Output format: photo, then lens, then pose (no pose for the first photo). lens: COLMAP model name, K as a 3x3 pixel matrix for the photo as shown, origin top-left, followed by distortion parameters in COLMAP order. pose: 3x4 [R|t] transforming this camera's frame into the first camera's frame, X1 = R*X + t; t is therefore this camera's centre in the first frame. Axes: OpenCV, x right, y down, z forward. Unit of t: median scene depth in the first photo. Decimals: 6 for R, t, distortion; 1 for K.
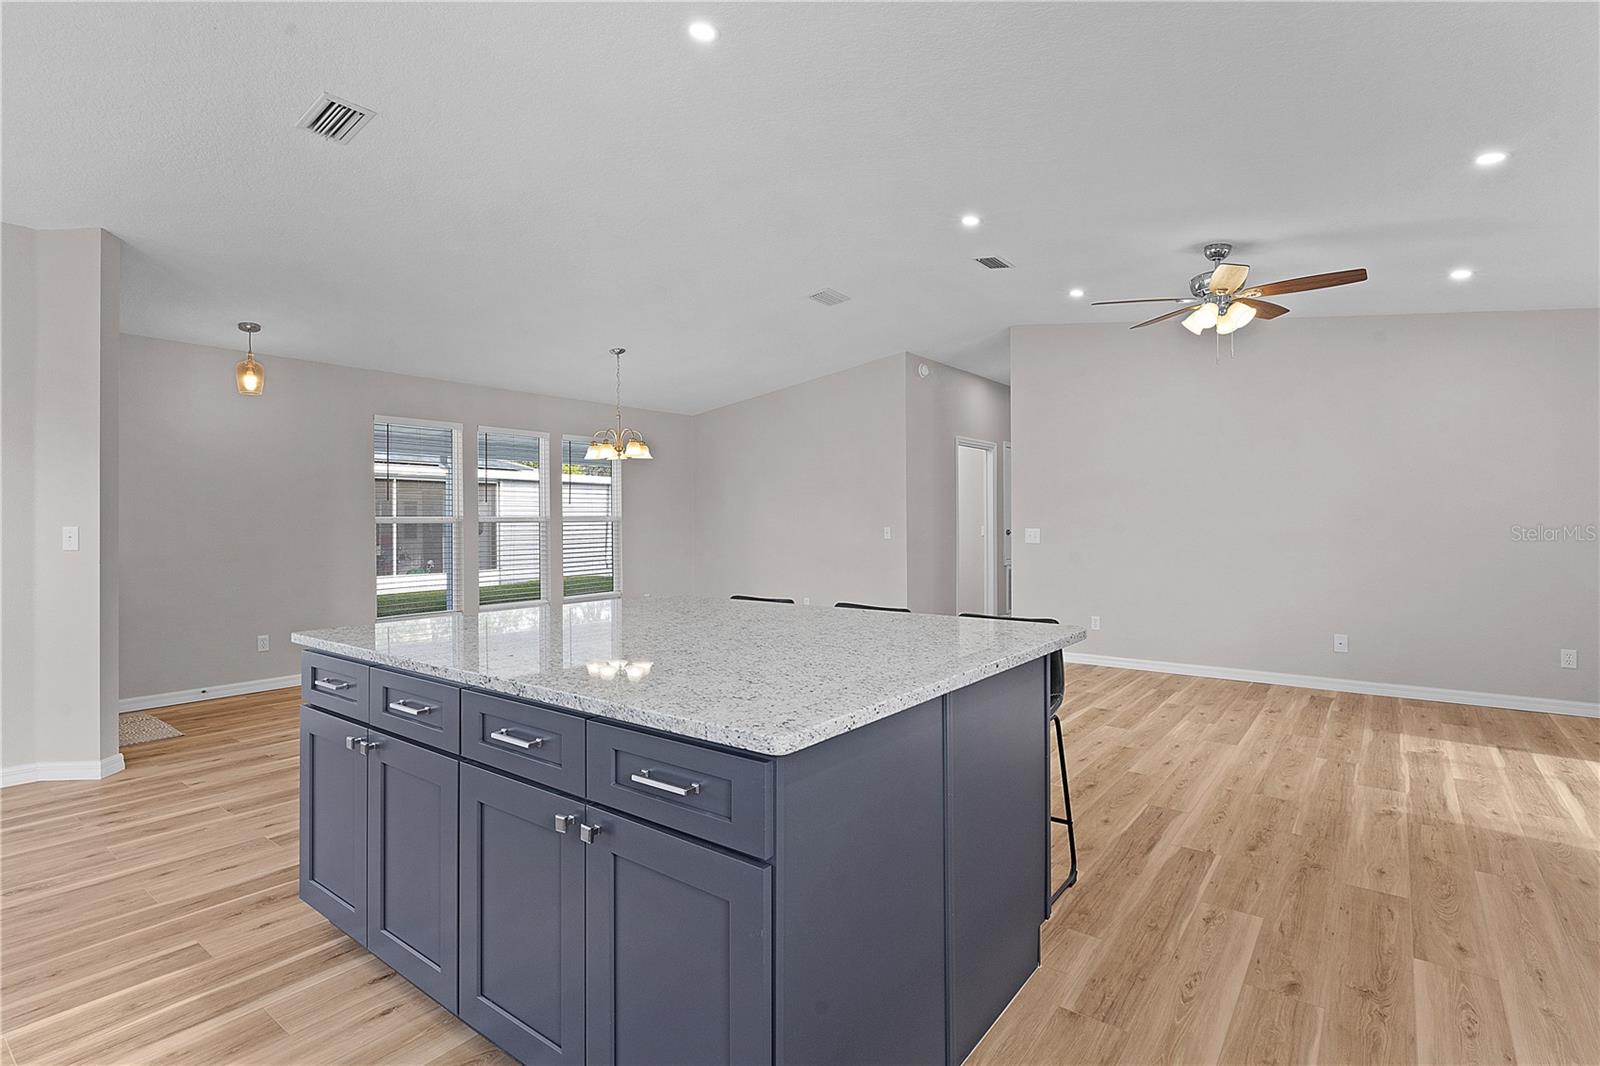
lens RADIAL K [[773.1, 0, 806.5], [0, 773.1, 507.5], [0, 0, 1]] dist [0.003845, -0.000710]
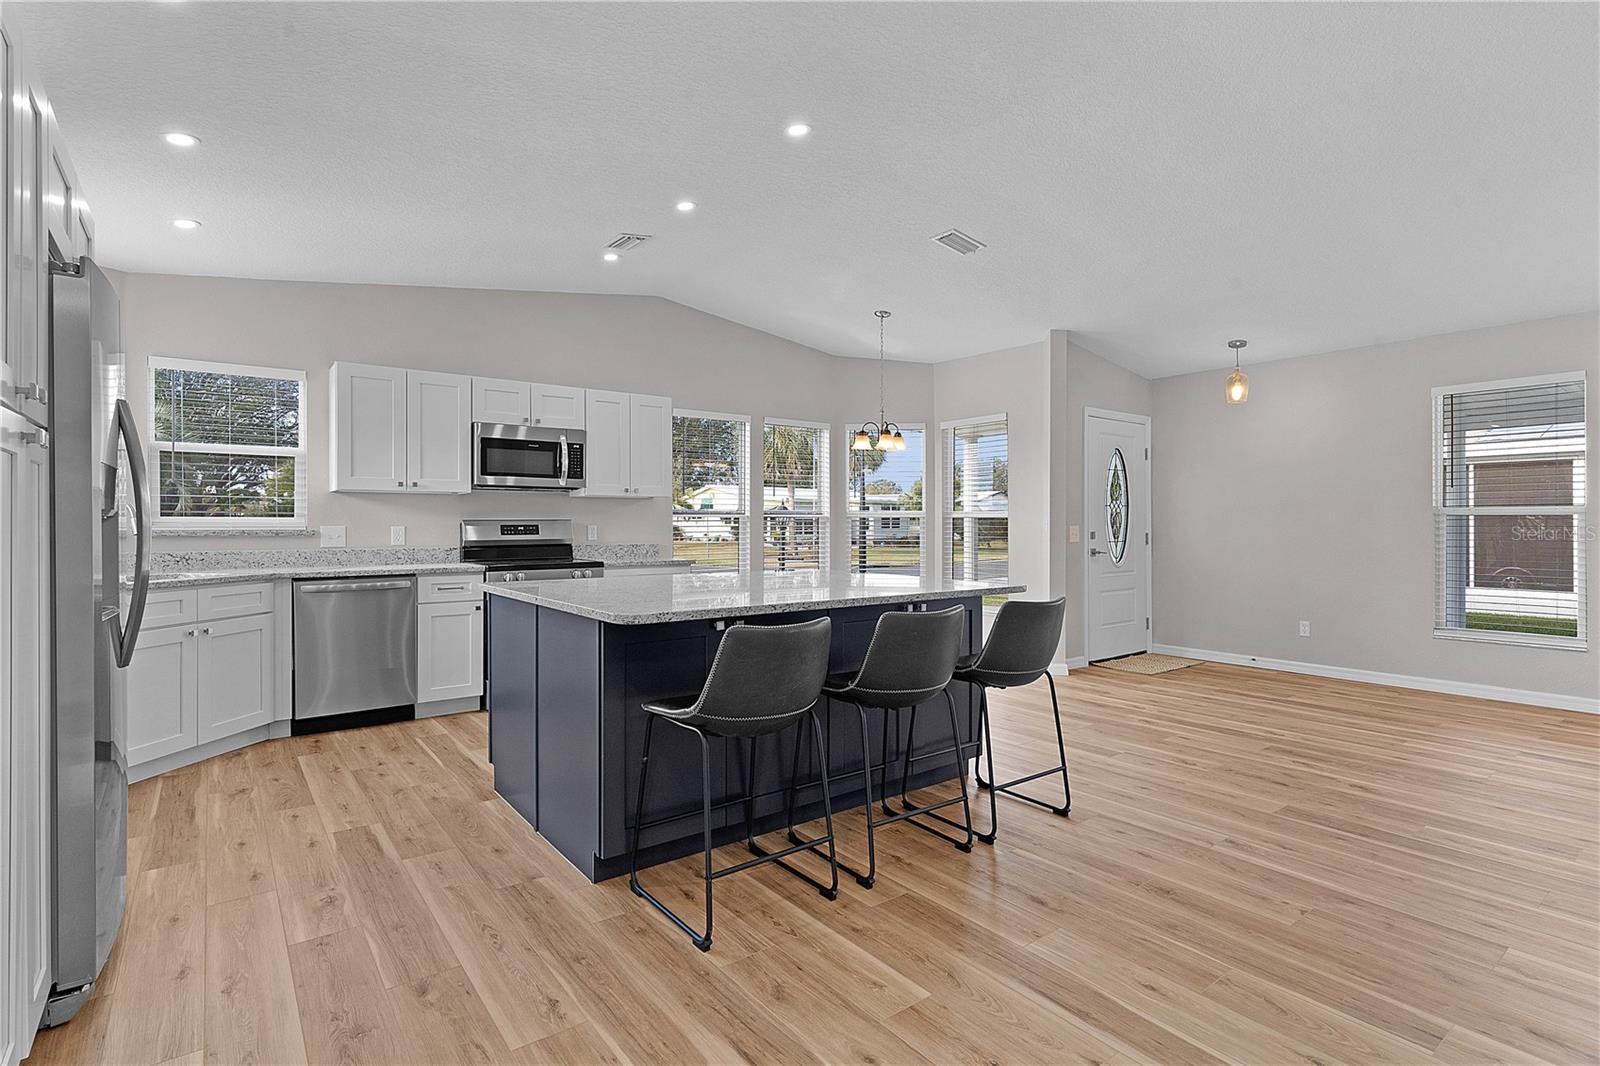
lens RADIAL K [[773.1, 0, 797.4], [0, 773.1, 532.6], [0, 0, 1]] dist [0.003845, -0.000710]
pose [[-0.267662, 0.016045, -0.963379, 1.034526], [0.017963, 0.999771, 0.011661, 0.038256], [0.963345, -0.014184, -0.267889, 1.250150]]
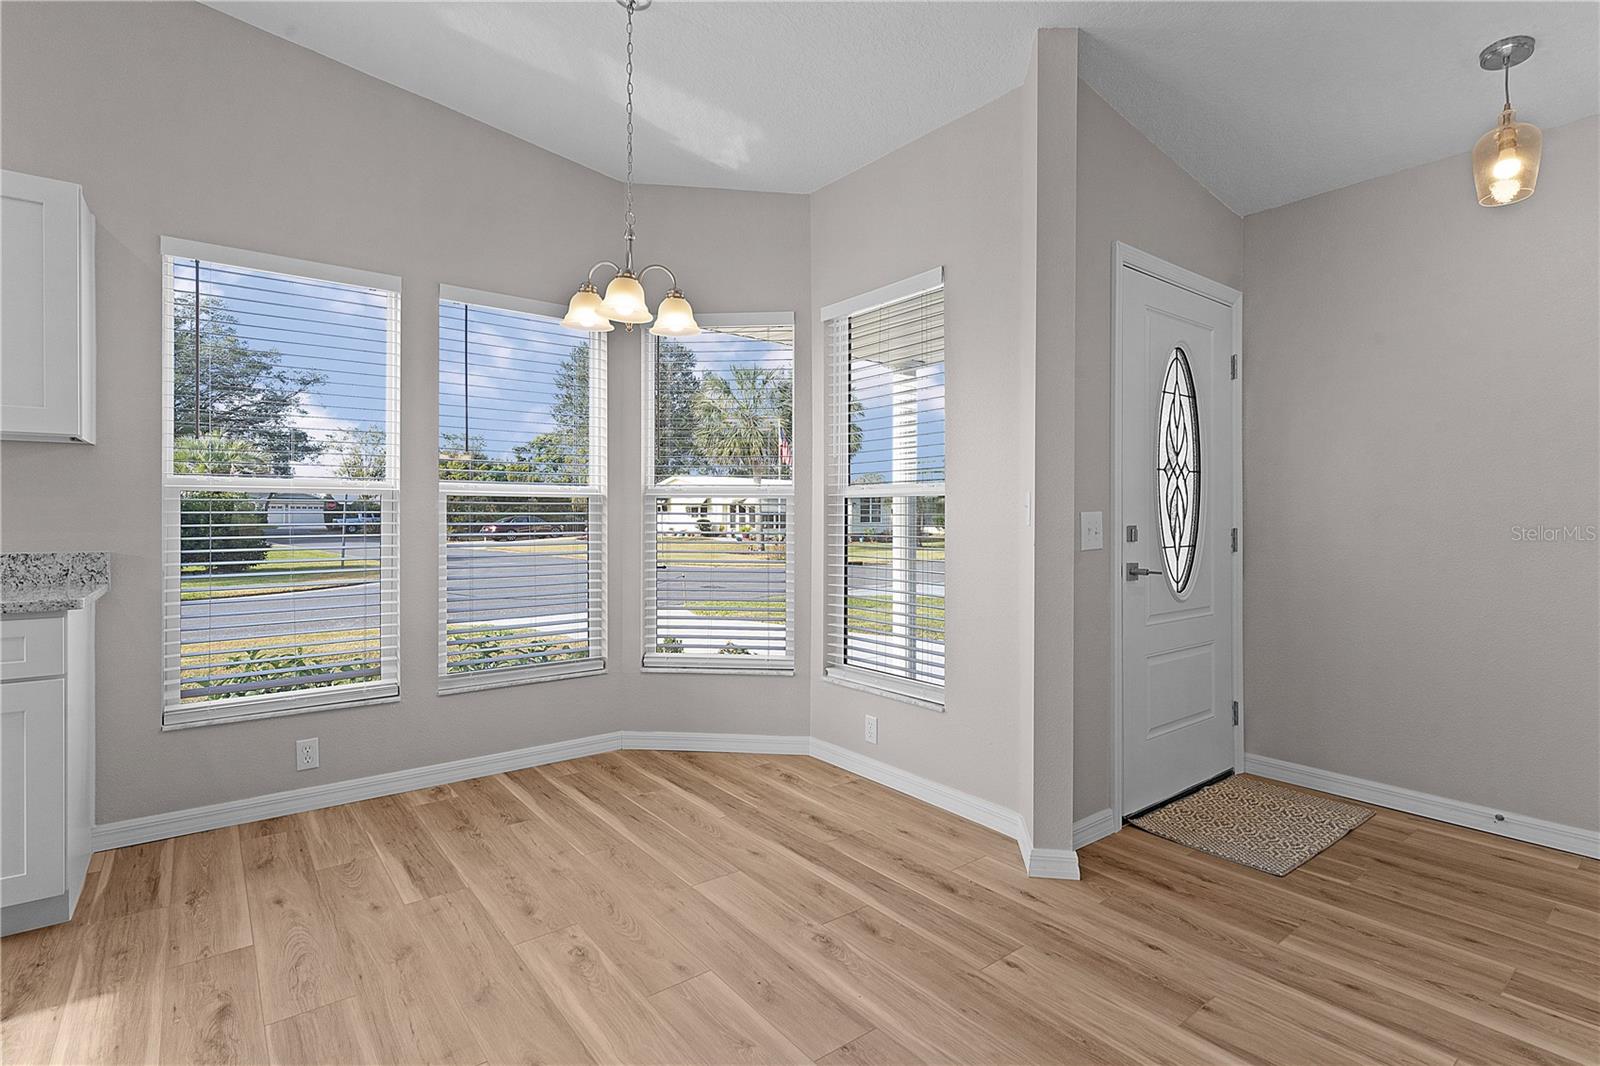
lens RADIAL K [[773.1, 0, 799.1], [0, 773.1, 520.4], [0, 0, 1]] dist [0.003845, -0.000710]
pose [[-0.259419, 0.006962, -0.965740, -0.314995], [0.013640, 0.999901, 0.003544, 0.061933], [0.965669, -0.012253, -0.259488, 1.320535]]
